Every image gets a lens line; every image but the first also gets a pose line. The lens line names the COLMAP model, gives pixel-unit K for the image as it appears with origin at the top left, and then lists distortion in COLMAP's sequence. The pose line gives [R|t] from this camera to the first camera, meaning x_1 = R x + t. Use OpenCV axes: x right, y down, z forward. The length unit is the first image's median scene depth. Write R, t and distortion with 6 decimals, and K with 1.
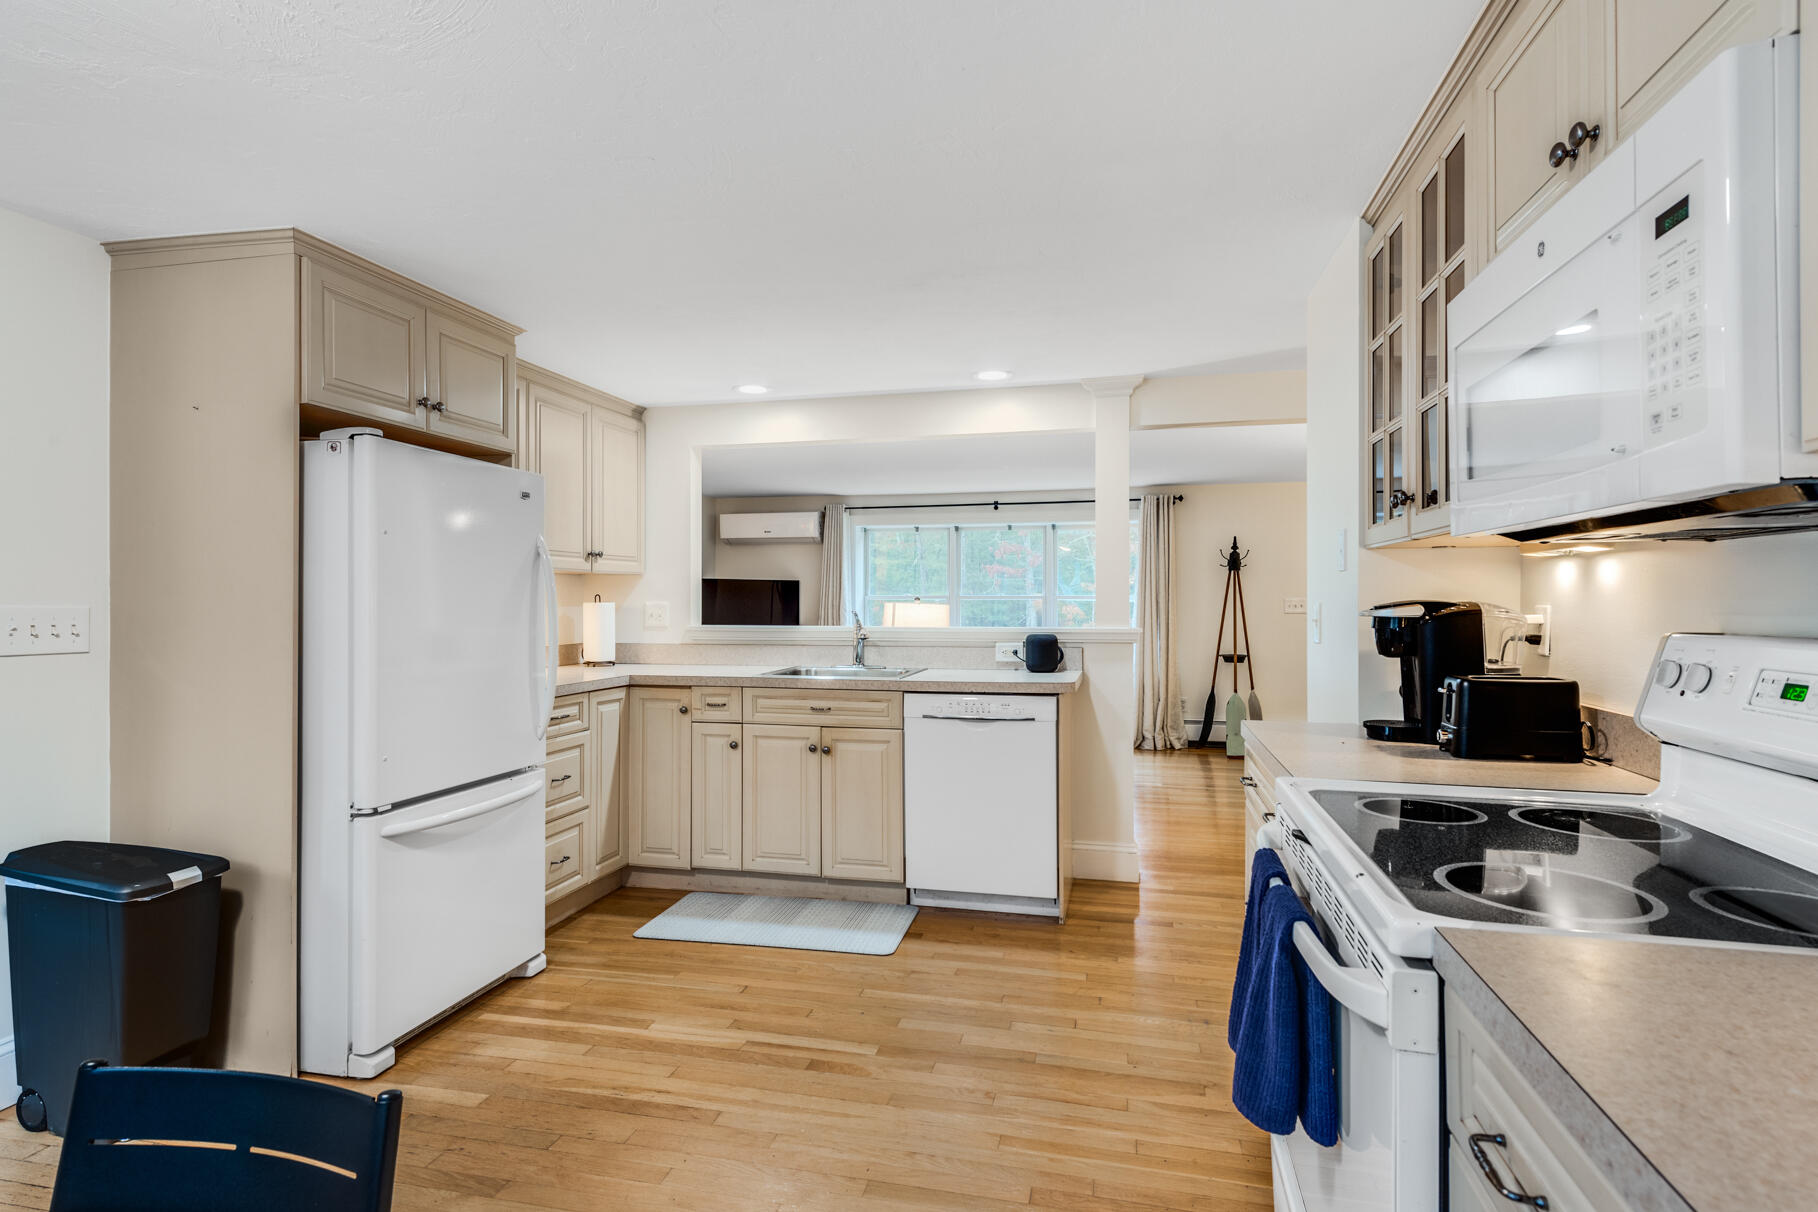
lens RADIAL K [[907.3, 0, 907.4], [0, 907.3, 603.3], [0, 0, 1]] dist [-0.000935, -0.000036]
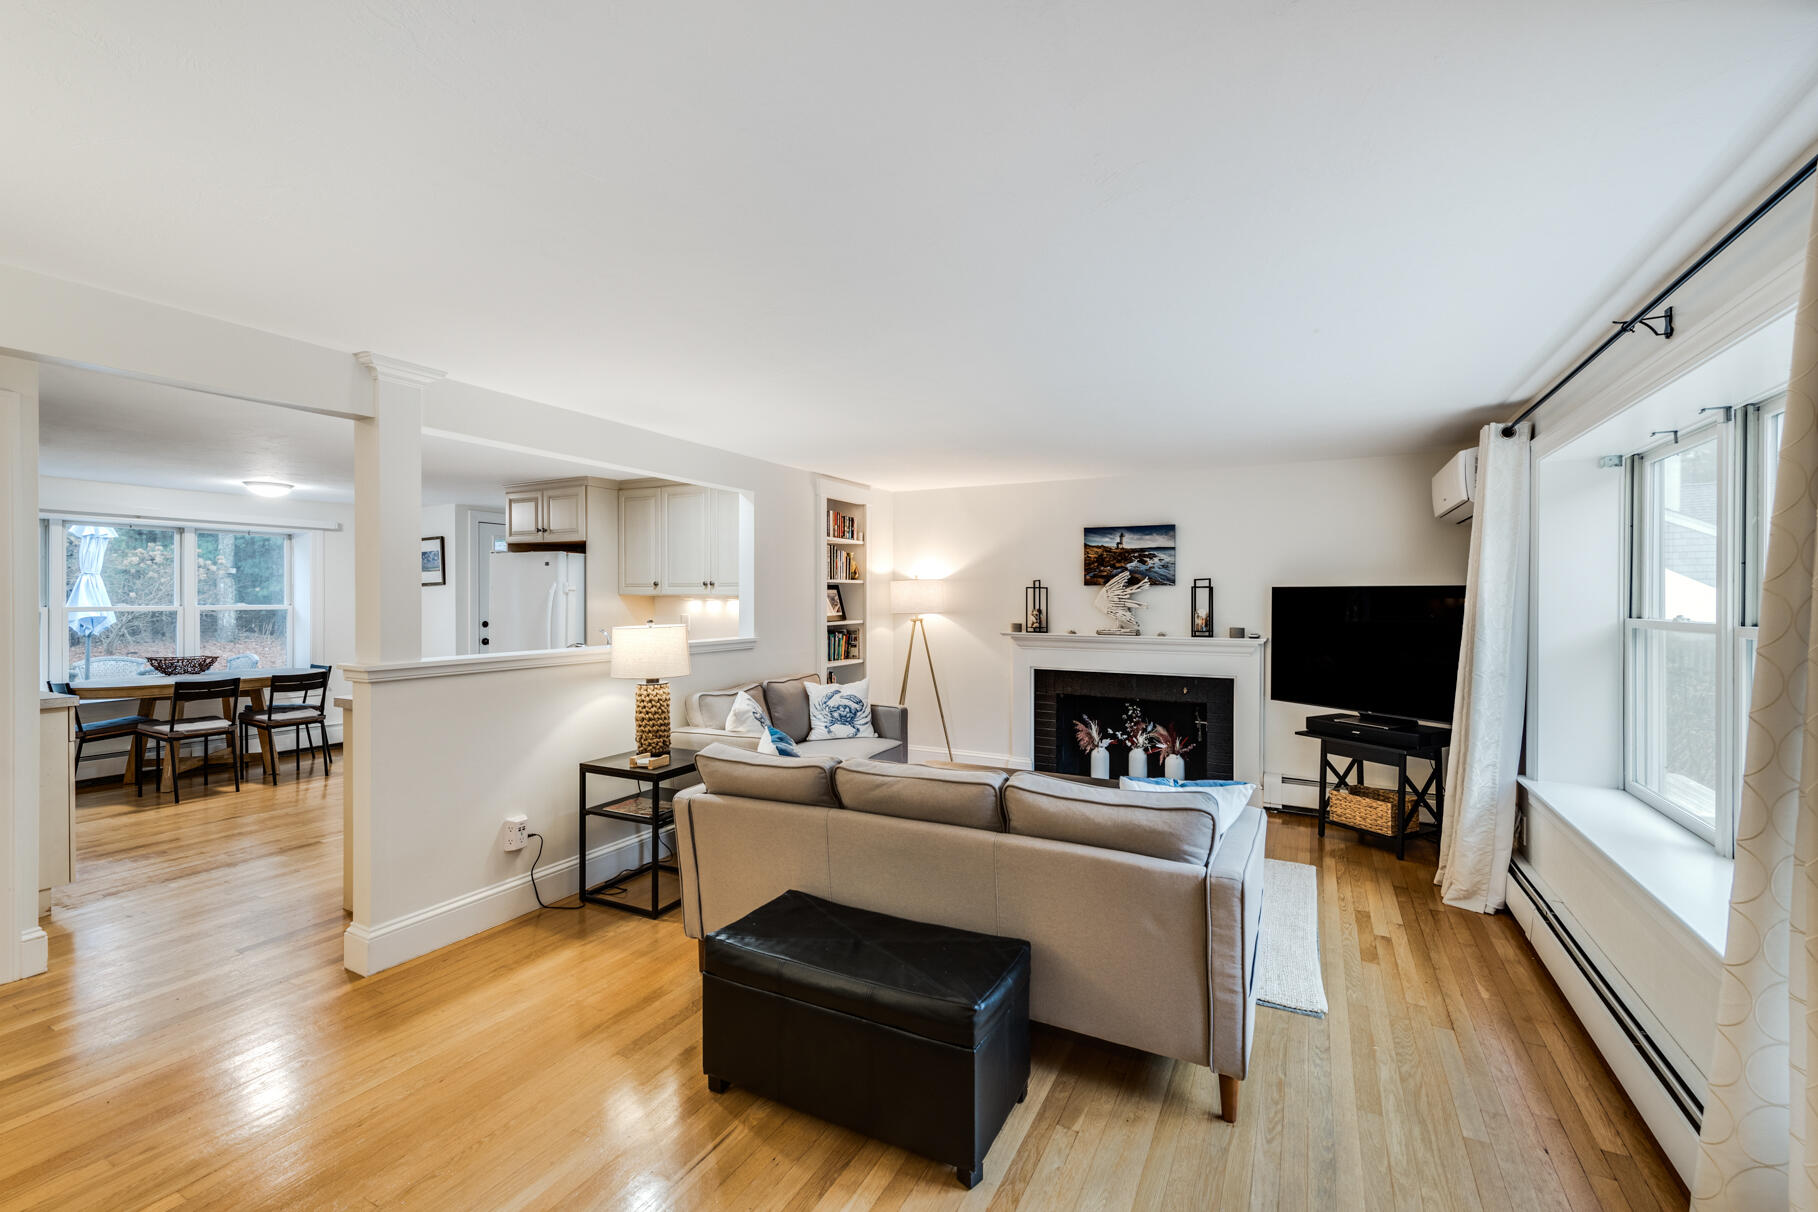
lens RADIAL K [[746.5, 0, 912.5], [0, 746.5, 602.2], [0, 0, 1]] dist [0.007738, -0.002981]
pose [[-0.241211, 0.007179, -0.970446, 0.890847], [-0.003810, 0.999958, 0.008344, -0.040916], [0.970465, 0.005710, -0.241174, 1.892777]]
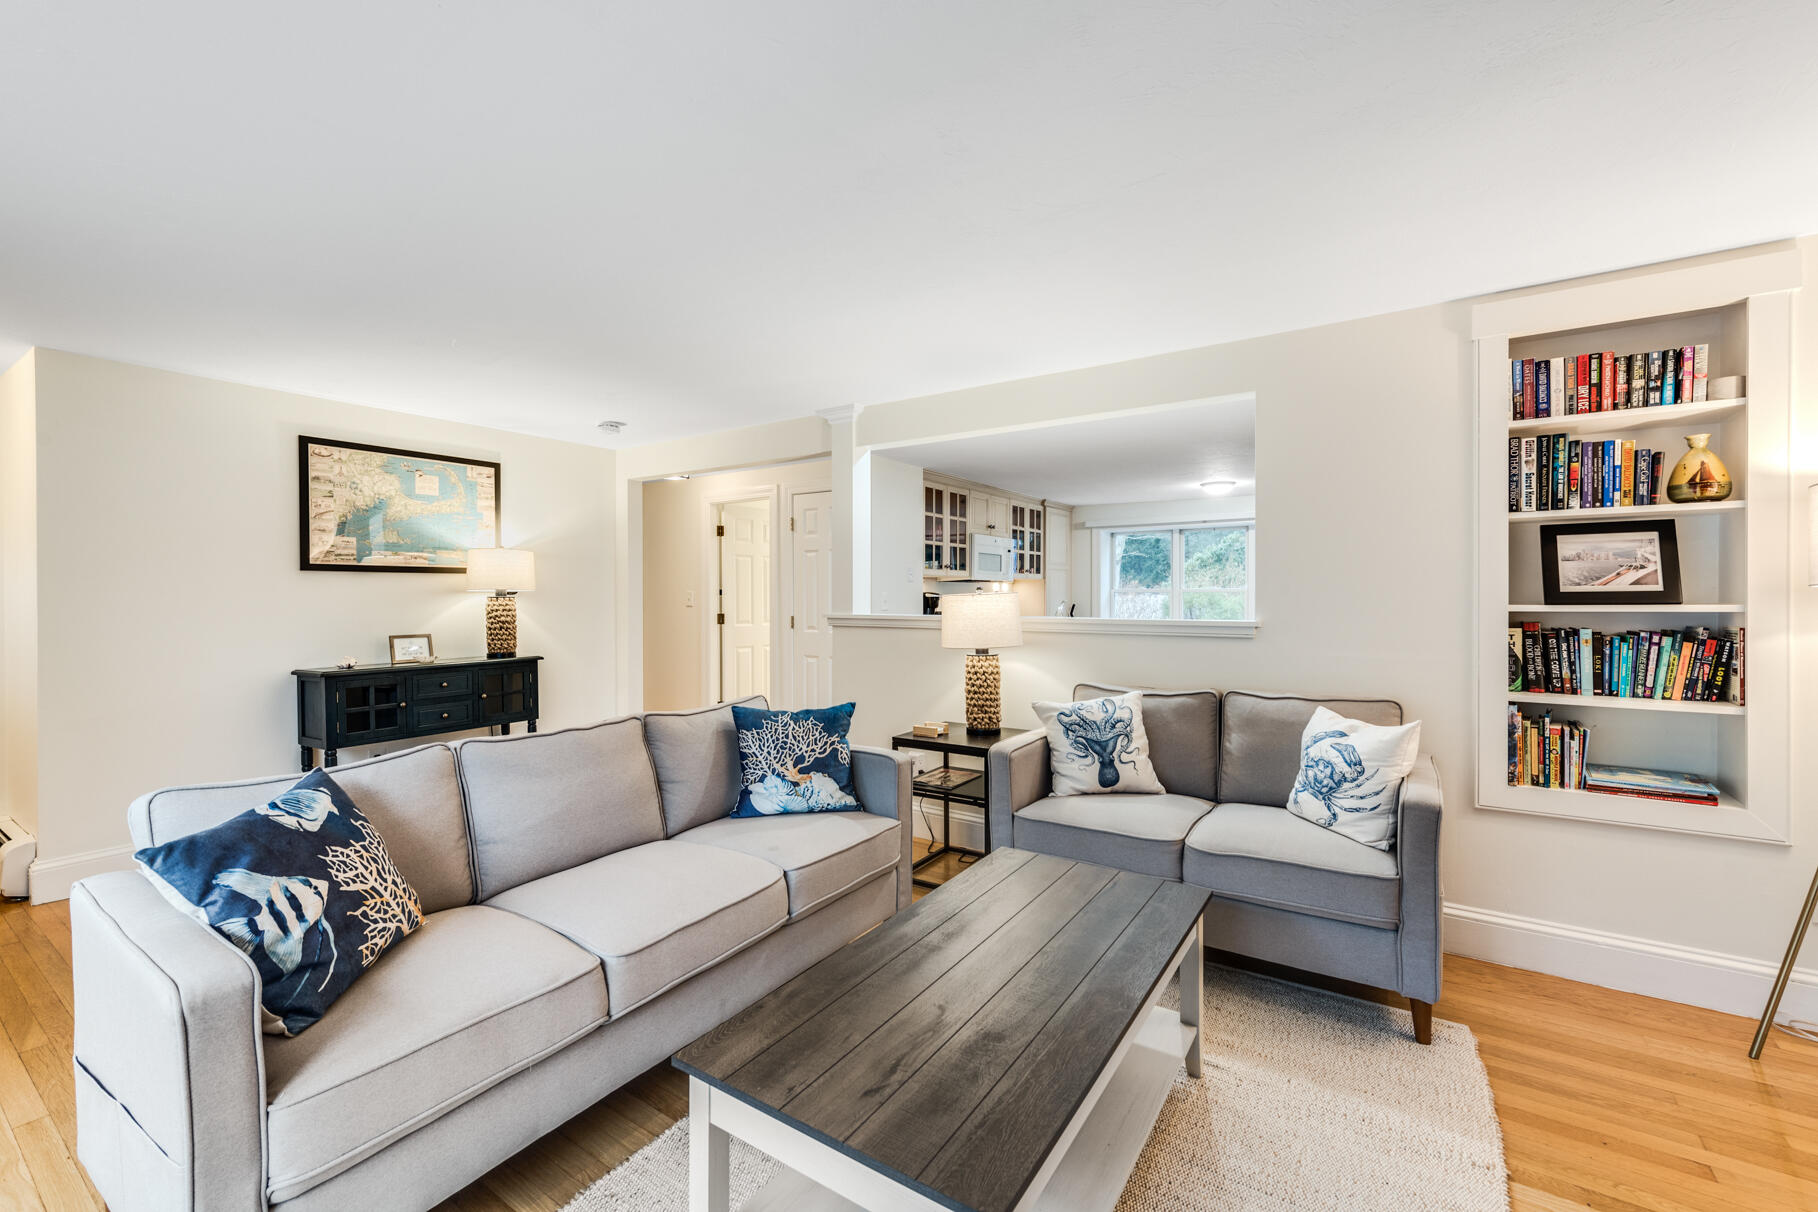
lens RADIAL K [[746.5, 0, 909.2], [0, 746.5, 601.2], [0, 0, 1]] dist [0.007738, -0.002981]
pose [[-0.938182, -0.000485, 0.346143, -0.222260], [0.003239, 0.999943, 0.010180, -0.000006], [-0.346128, 0.010672, -0.938127, 2.215526]]
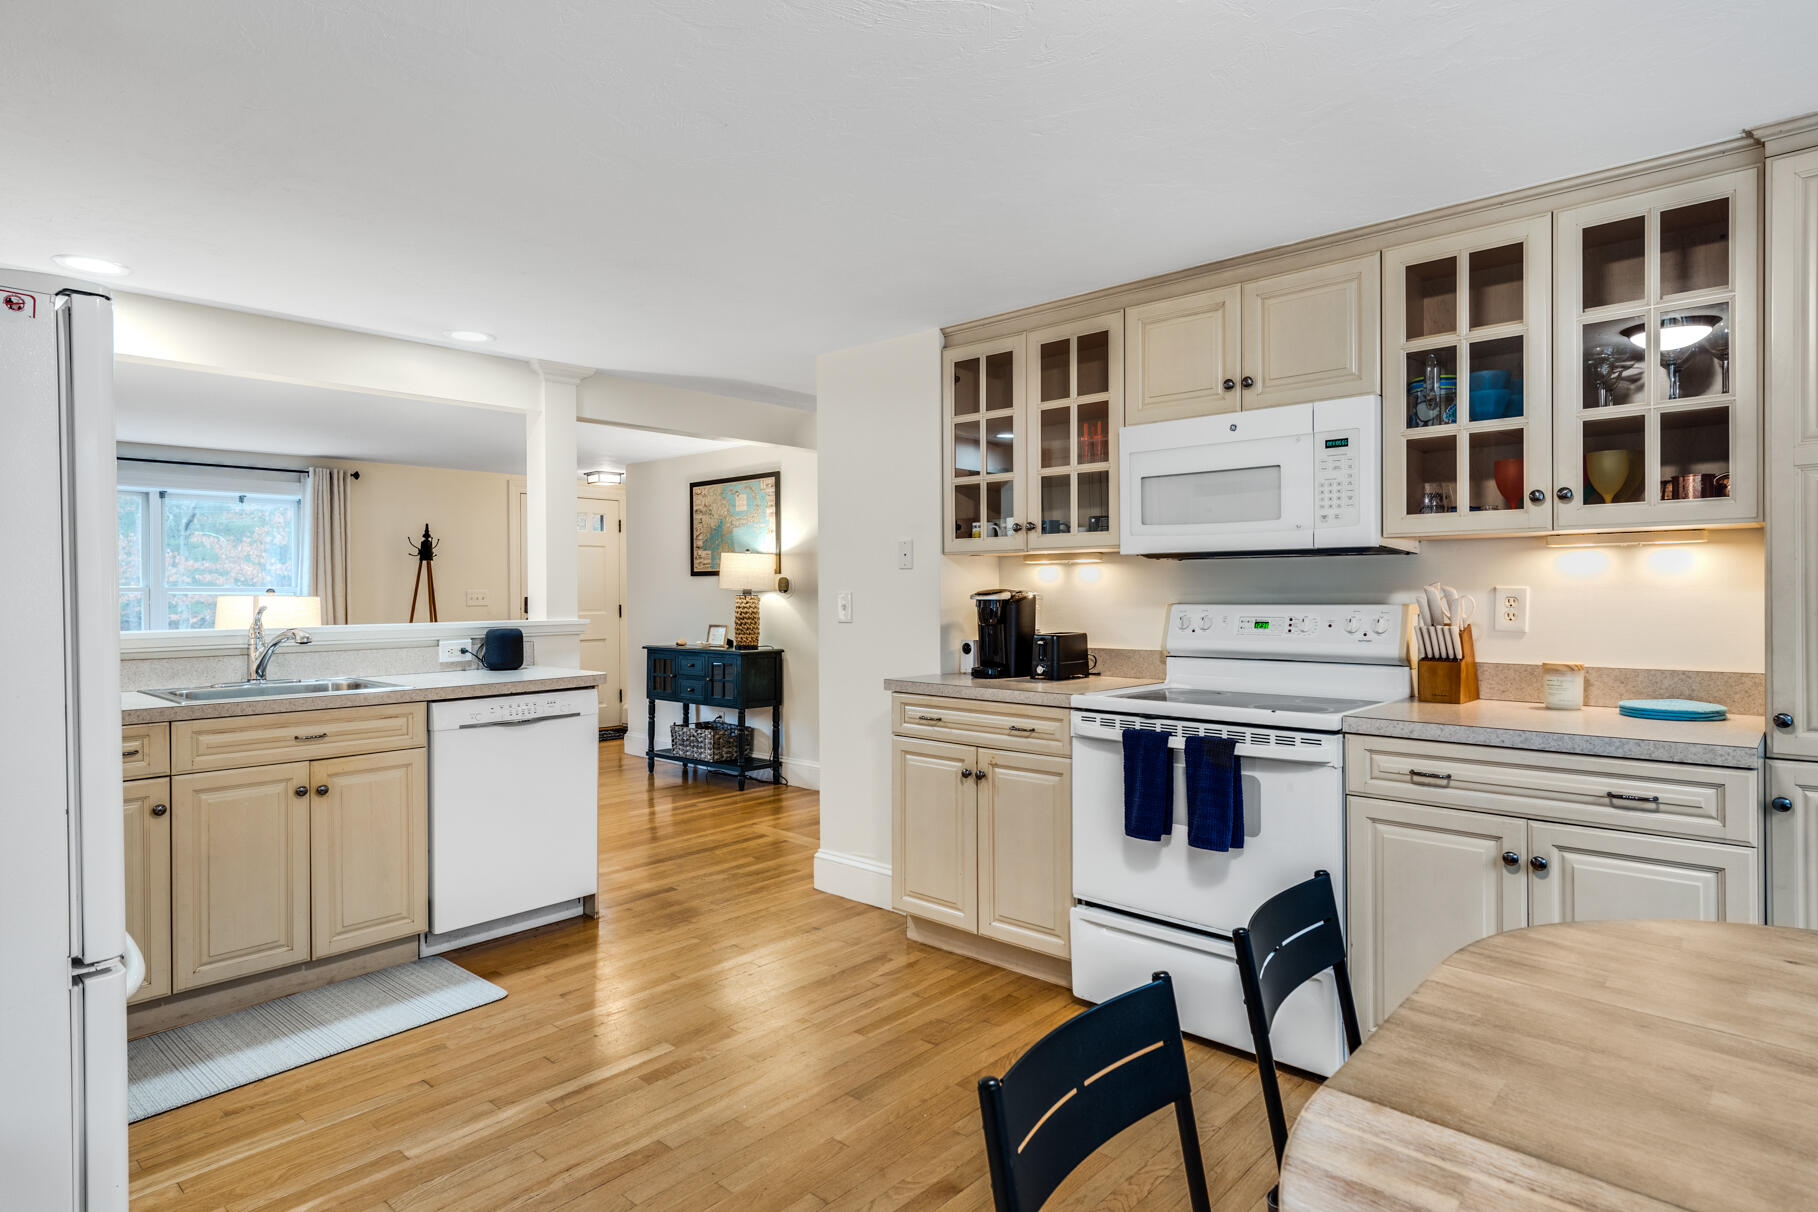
lens RADIAL K [[992.9, 0, 912.8], [0, 992.9, 596.4], [0, 0, 1]] dist [0.005182, -0.000020]
pose [[0.478513, -0.007292, 0.878050, -0.608476], [0.007646, 0.999962, 0.004138, 0.000291], [-0.878047, 0.004733, 0.478551, 0.174377]]
